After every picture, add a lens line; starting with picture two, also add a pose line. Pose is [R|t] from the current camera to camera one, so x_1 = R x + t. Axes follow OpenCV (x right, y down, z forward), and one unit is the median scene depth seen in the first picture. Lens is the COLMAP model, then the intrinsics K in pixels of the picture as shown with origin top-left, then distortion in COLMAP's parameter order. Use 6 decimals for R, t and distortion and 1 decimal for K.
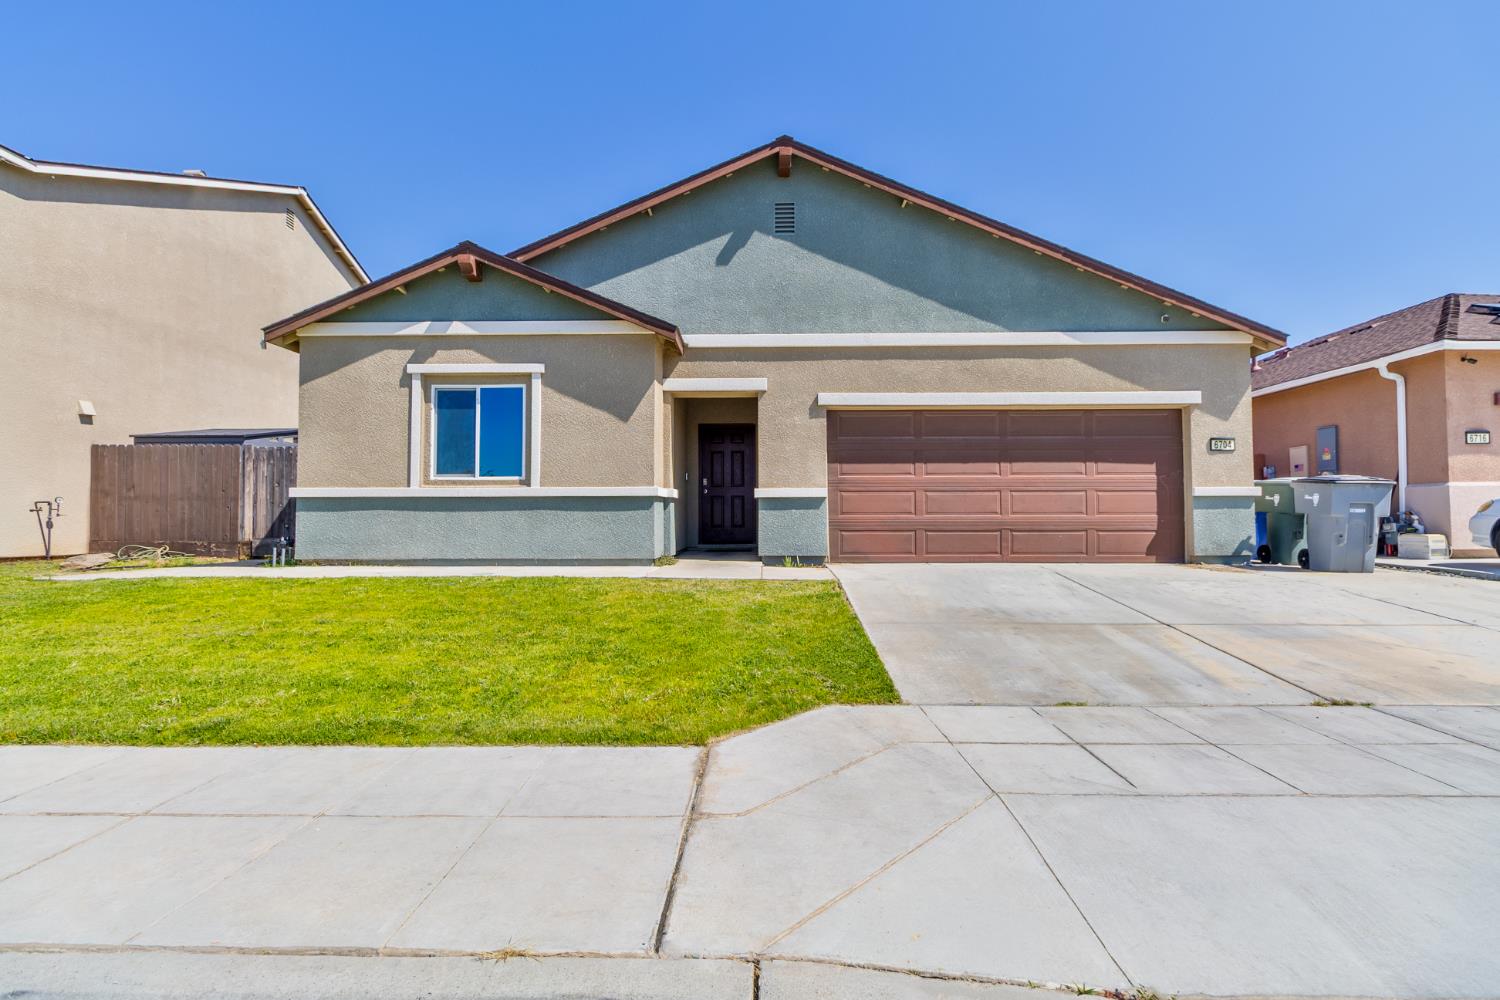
lens RADIAL K [[697.1, 0, 753.6], [0, 697.1, 489.9], [0, 0, 1]] dist [0.000363, 0.000159]
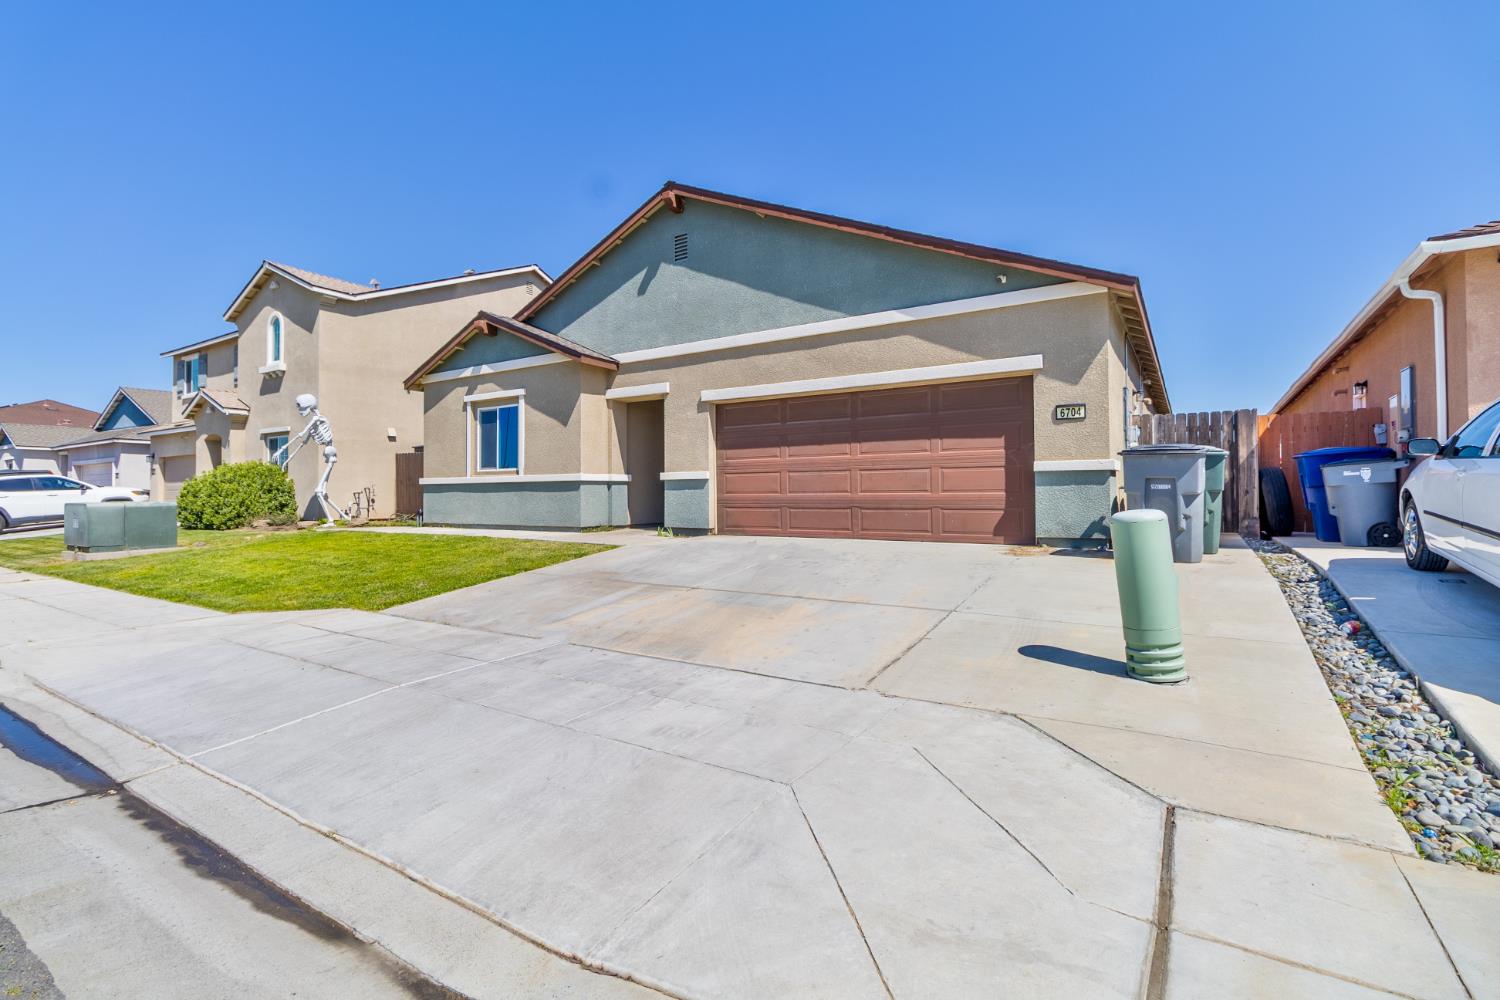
lens RADIAL K [[690.6, 0, 749.1], [0, 690.6, 475.3], [0, 0, 1]] dist [0.001653, 0.000188]
pose [[0.848665, -0.018375, -0.528612, 0.777334], [0.025310, 0.999662, 0.005884, -0.000823], [0.528325, -0.018373, 0.848843, 0.043005]]
